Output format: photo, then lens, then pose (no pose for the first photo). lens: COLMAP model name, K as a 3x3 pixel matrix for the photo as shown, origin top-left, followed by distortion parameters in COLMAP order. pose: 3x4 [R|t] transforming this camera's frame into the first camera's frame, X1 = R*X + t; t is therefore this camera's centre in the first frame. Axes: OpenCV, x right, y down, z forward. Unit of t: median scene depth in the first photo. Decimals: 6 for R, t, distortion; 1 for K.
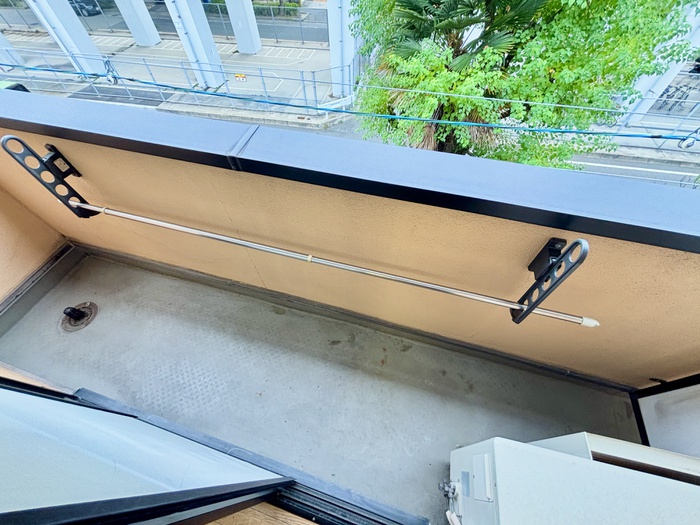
lens RADIAL K [[281.7, 0, 349.3], [0, 281.7, 261.2], [0, 0, 1]] dist [0.002311, -0.000999]
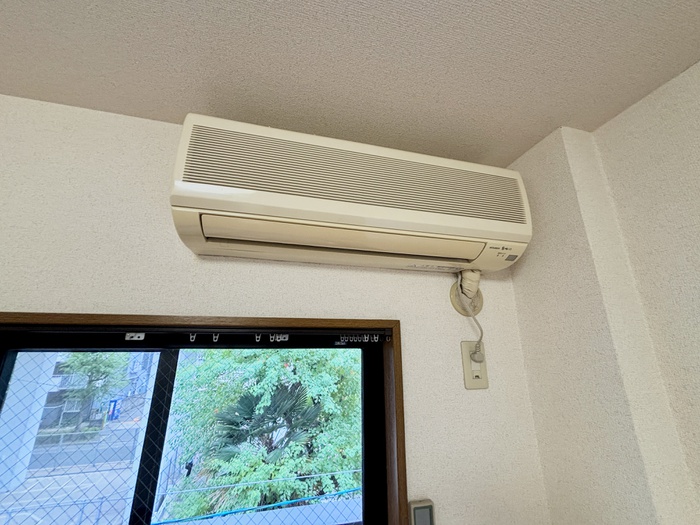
lens RADIAL K [[281.7, 0, 350.0], [0, 281.7, 266.3], [0, 0, 1]] dist [0.002311, -0.000999]
pose [[0.856763, 0.159197, 0.490524, -0.056240], [0.403786, 0.384602, -0.830083, 0.125785], [-0.320803, 0.909251, 0.265231, -0.176647]]
